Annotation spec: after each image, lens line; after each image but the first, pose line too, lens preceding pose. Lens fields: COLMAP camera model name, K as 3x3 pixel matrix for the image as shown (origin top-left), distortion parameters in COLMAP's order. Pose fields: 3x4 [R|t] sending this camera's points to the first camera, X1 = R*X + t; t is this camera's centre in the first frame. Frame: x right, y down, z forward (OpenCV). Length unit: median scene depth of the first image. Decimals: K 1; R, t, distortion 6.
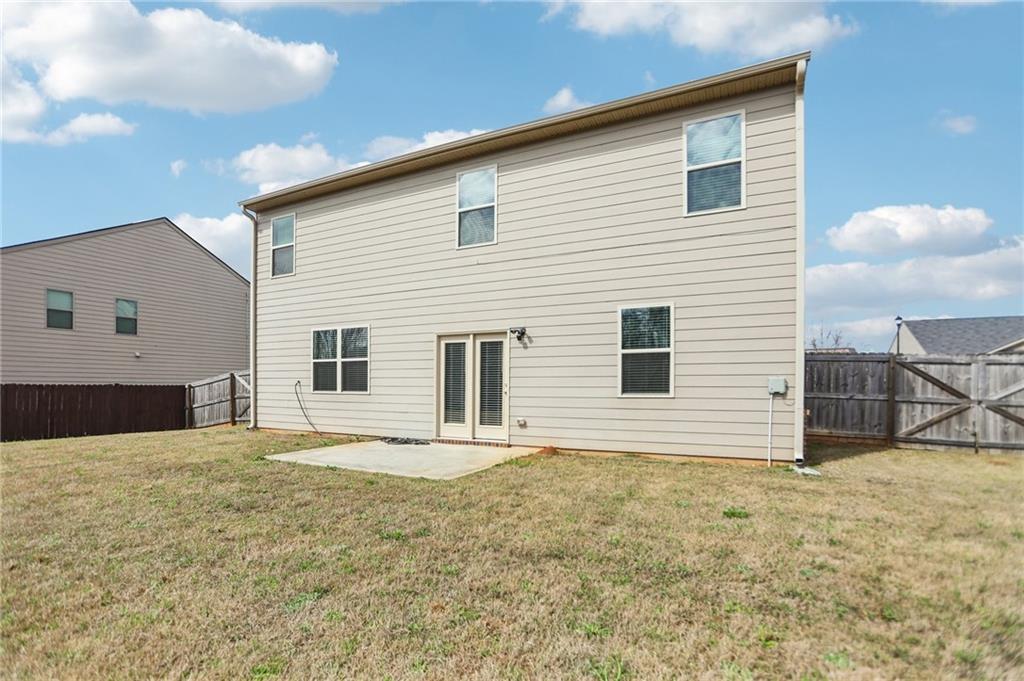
lens RADIAL K [[477.7, 0, 510.0], [0, 477.7, 383.0], [0, 0, 1]] dist [-0.045093, 0.000115]
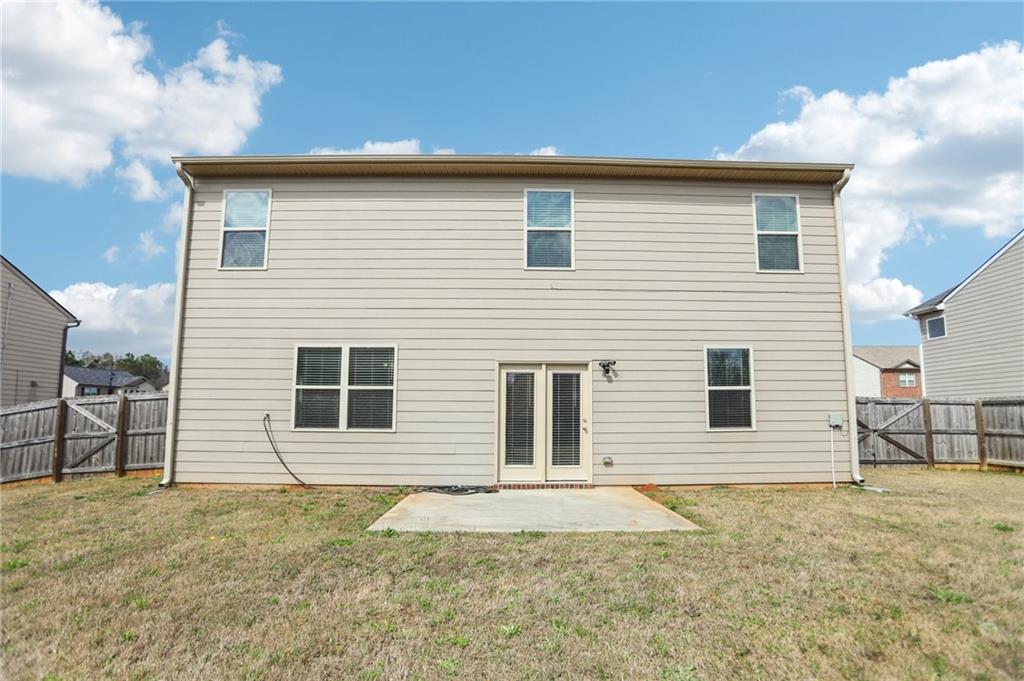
lens RADIAL K [[456.2, 0, 499.6], [0, 456.2, 374.9], [0, 0, 1]] dist [-0.038881, 0.000712]
pose [[0.889189, 0.043837, 0.455435, -0.545287], [-0.001239, 0.995627, -0.093412, -0.000784], [-0.457539, 0.082497, 0.885355, 0.272809]]
